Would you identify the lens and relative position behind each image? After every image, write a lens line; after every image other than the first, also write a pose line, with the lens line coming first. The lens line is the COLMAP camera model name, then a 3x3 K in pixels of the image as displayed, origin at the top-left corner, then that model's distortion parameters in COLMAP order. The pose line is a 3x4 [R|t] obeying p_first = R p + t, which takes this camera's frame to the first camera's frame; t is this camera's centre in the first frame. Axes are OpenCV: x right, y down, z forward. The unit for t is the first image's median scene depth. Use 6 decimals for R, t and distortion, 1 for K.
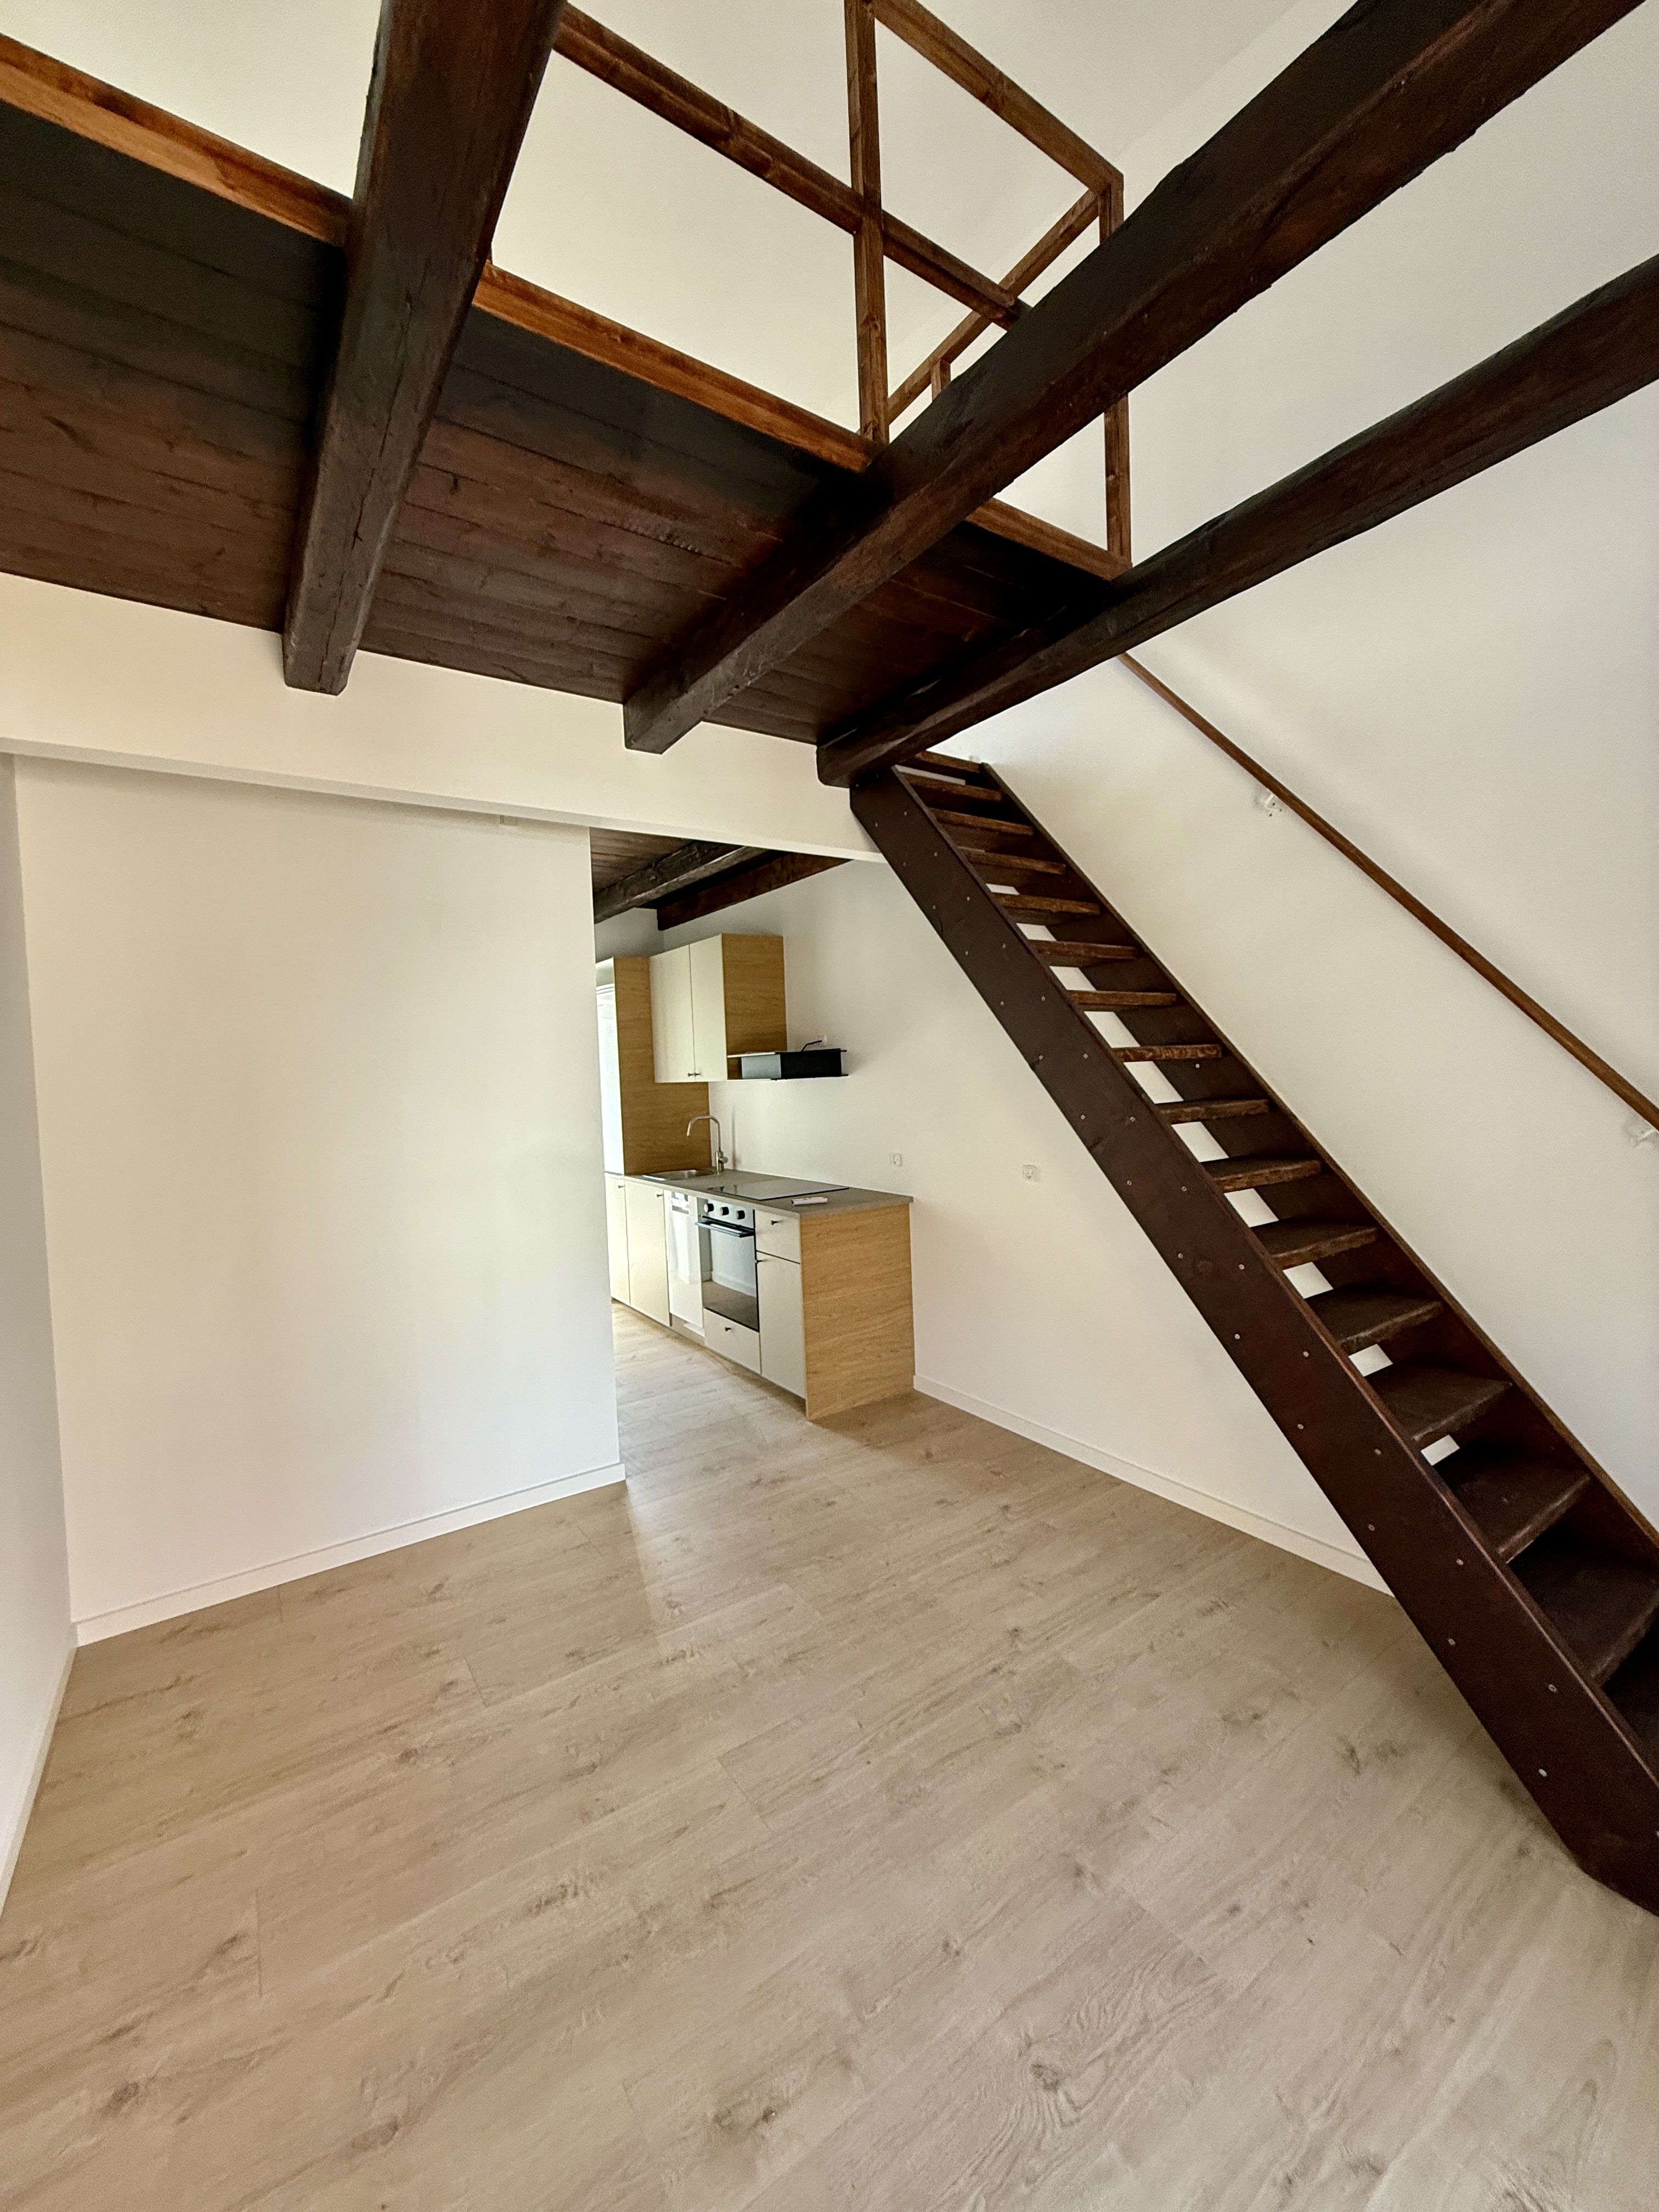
lens RADIAL K [[881.2, 0, 831.5], [0, 881.2, 1089.9], [0, 0, 1]] dist [-0.002909, 0.000339]
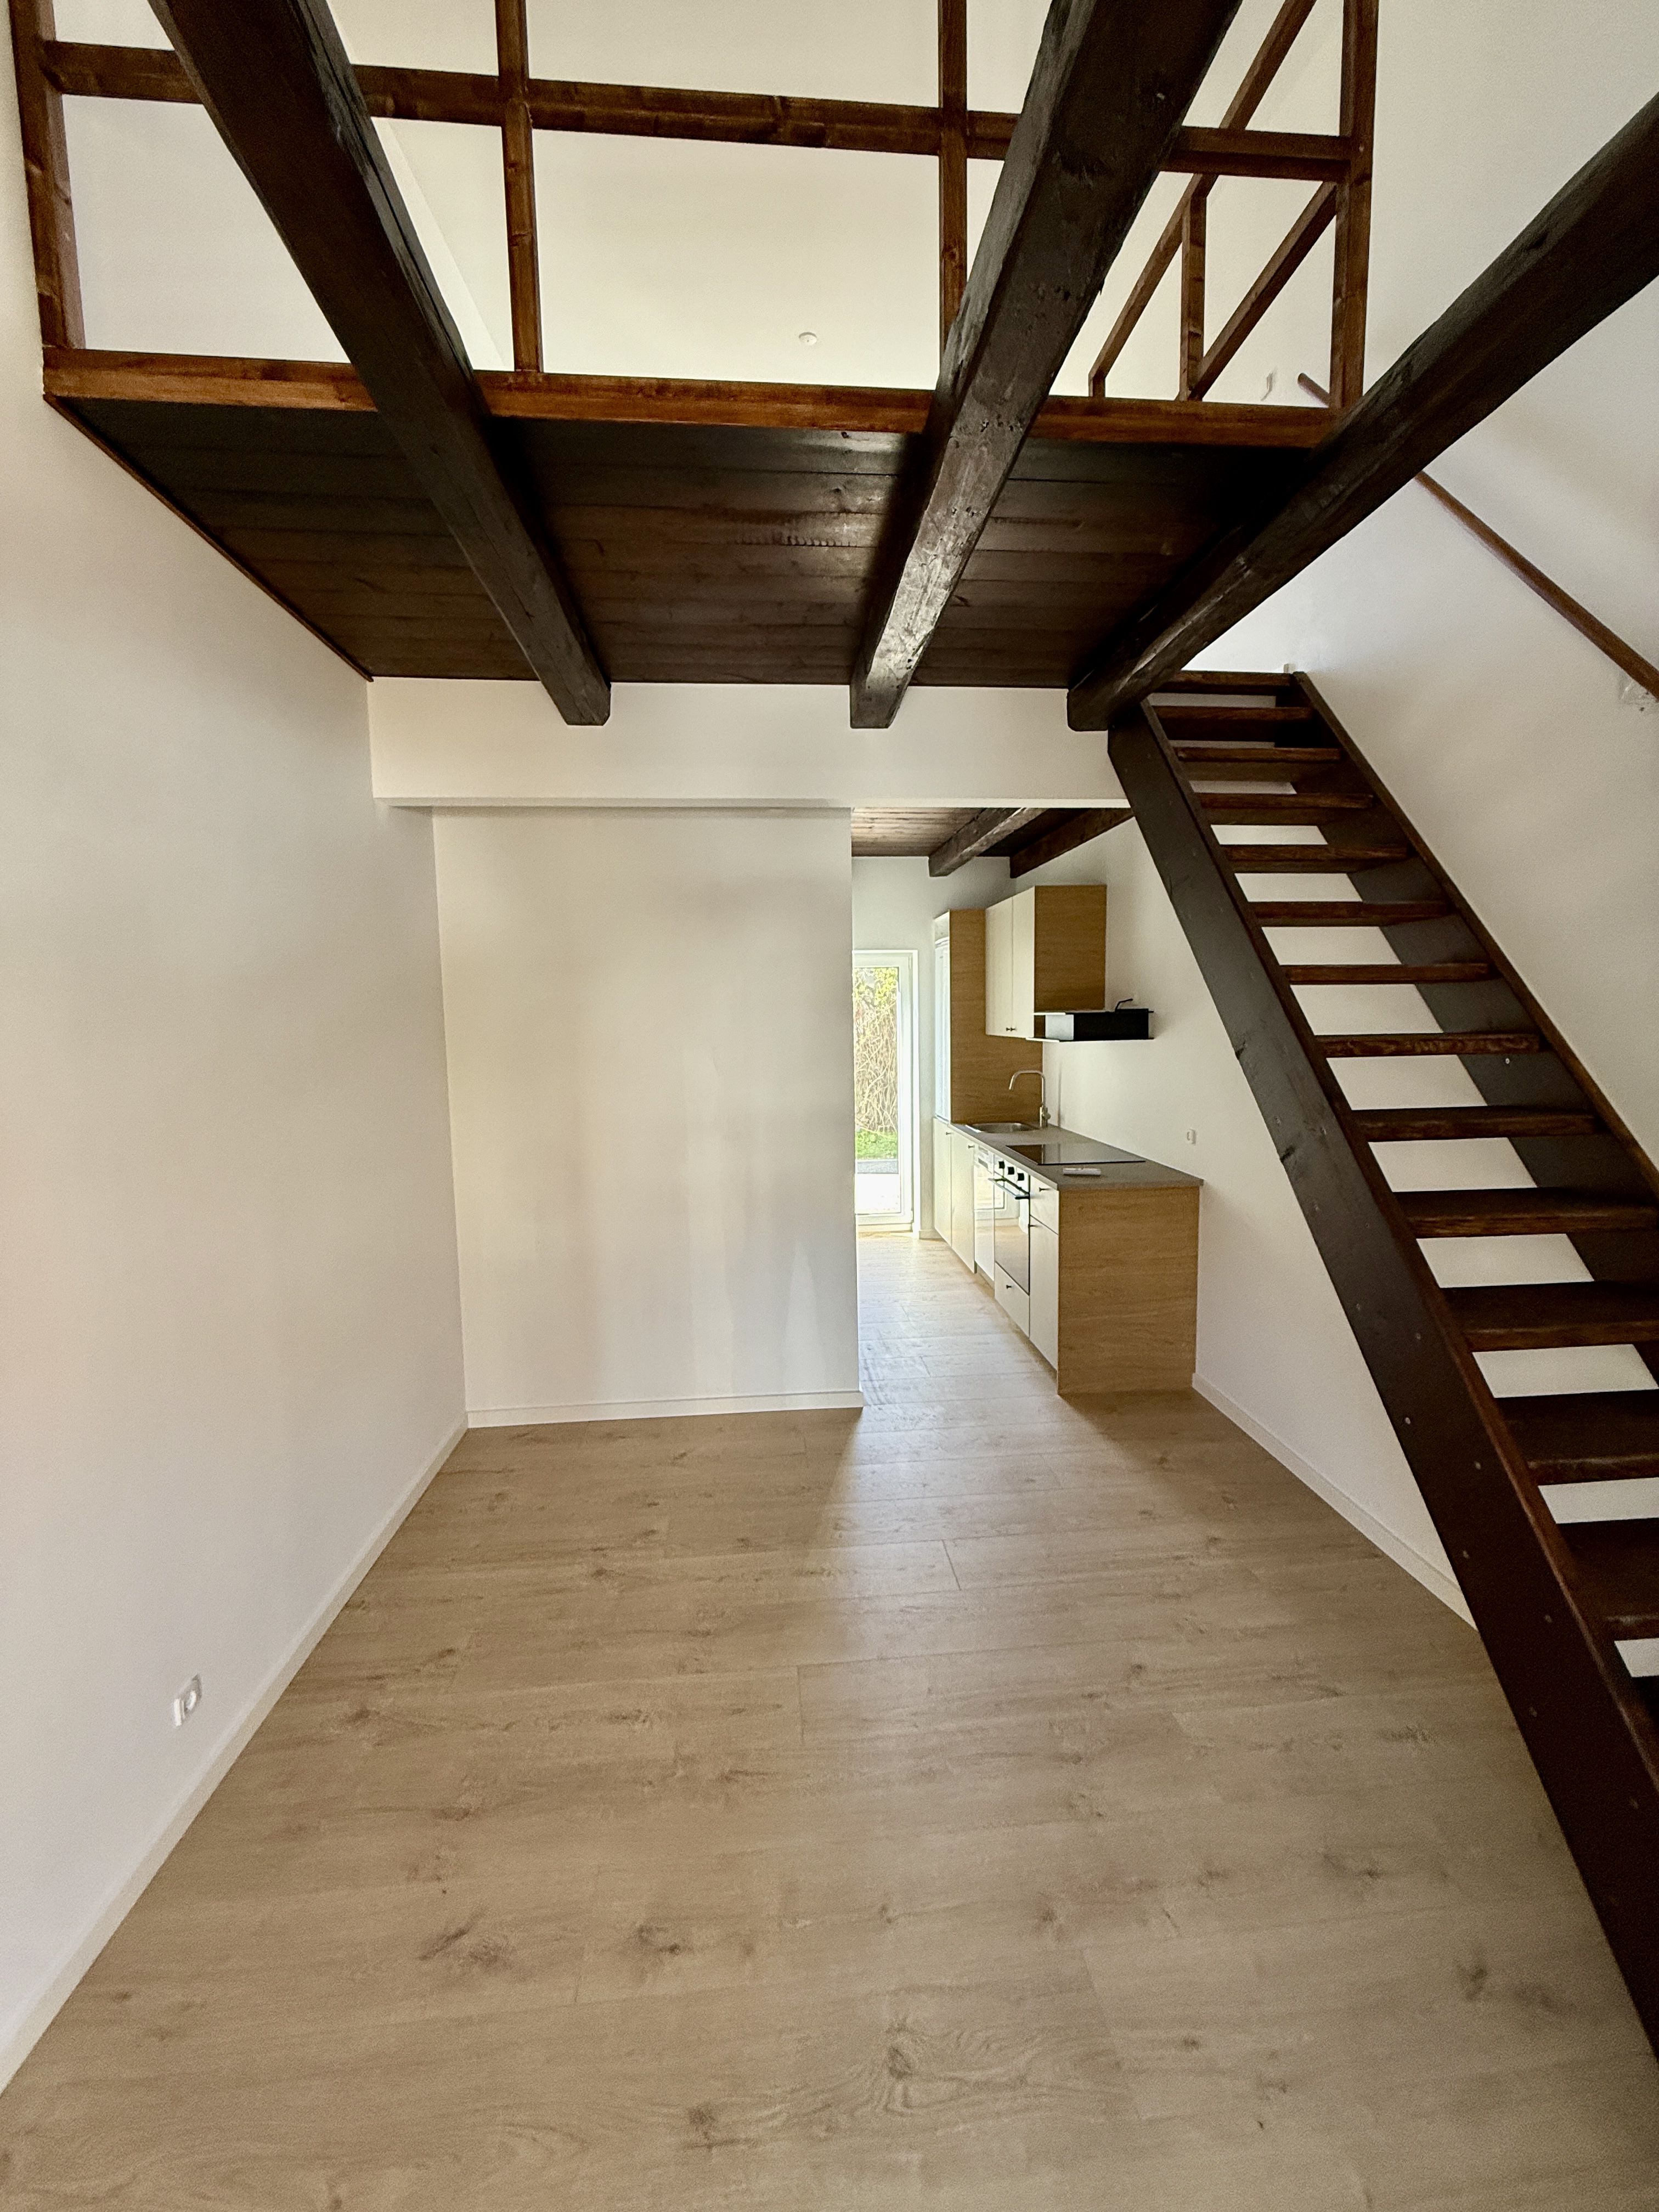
lens RADIAL K [[881.2, 0, 830.6], [0, 881.2, 1090.0], [0, 0, 1]] dist [-0.002909, 0.000339]
pose [[0.870304, 0.066314, -0.488030, 0.334435], [-0.028379, 0.996000, 0.084731, -0.059661], [0.491696, -0.059892, 0.868705, 0.070564]]
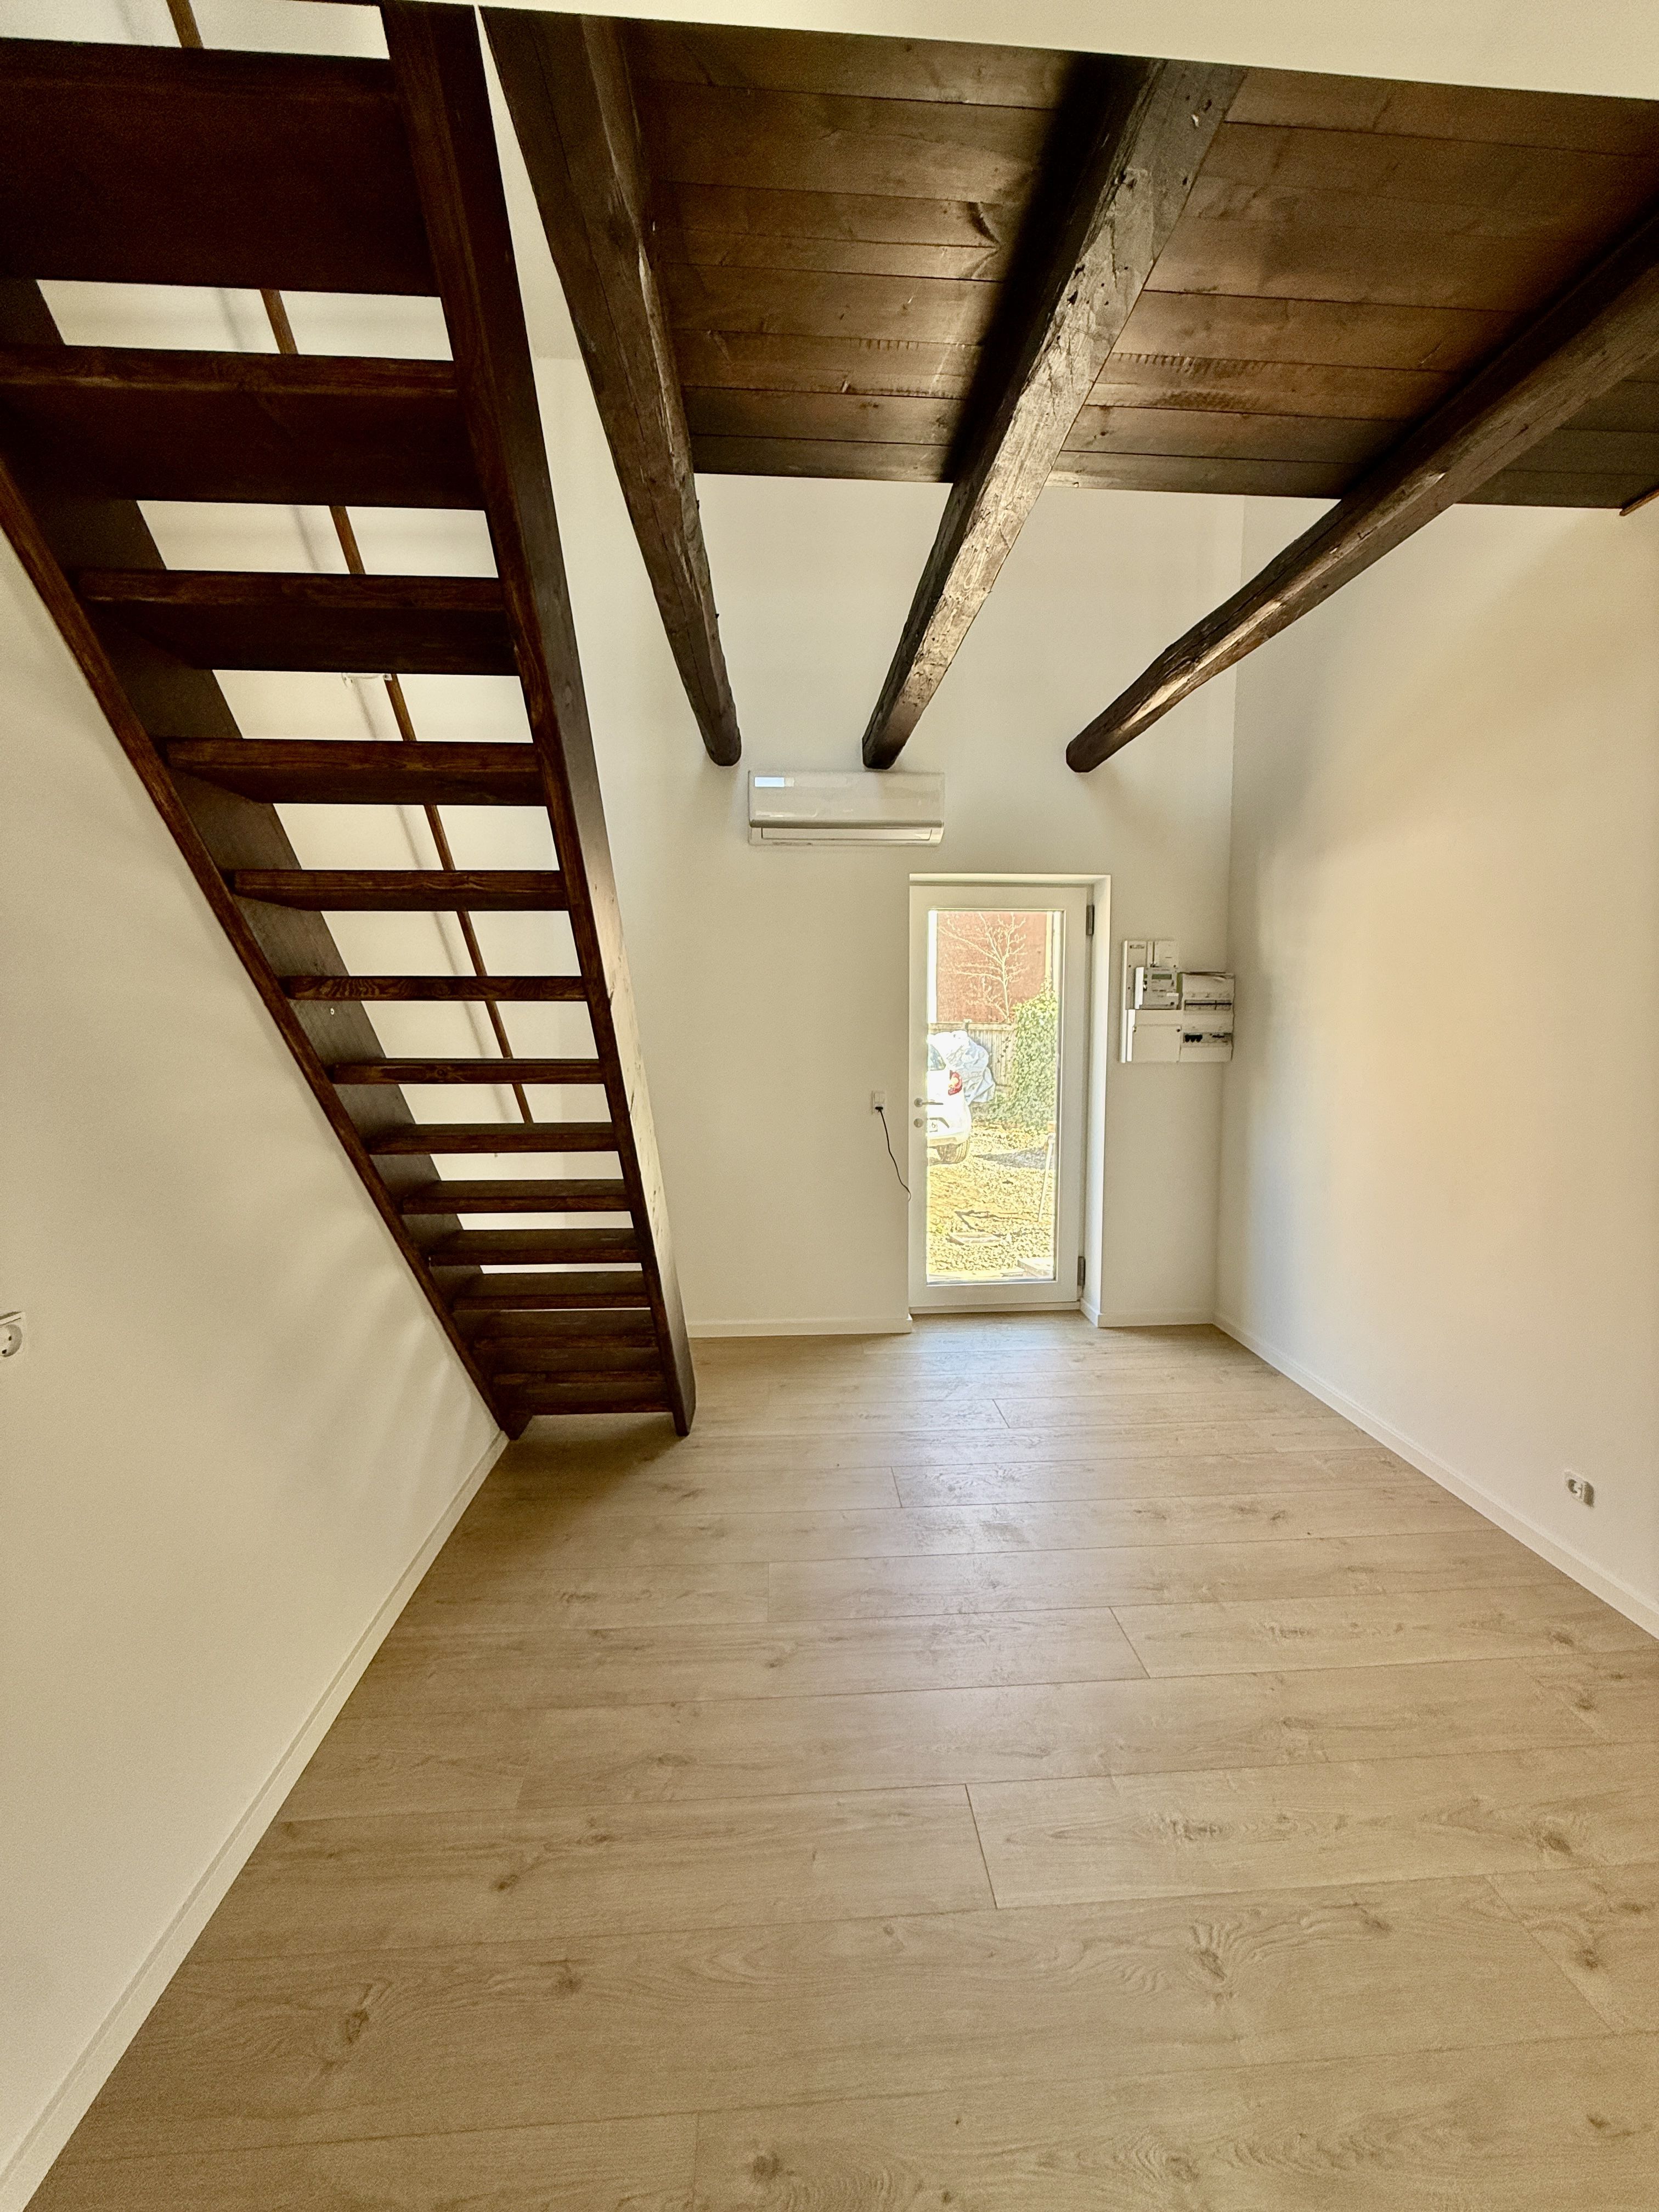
lens RADIAL K [[881.2, 0, 825.3], [0, 881.2, 1108.8], [0, 0, 1]] dist [-0.002909, 0.000339]
pose [[-0.856195, -0.014146, 0.516460, -0.265704], [0.046602, 0.993436, 0.104469, -0.009126], [-0.514547, 0.113514, -0.849915, 1.621450]]
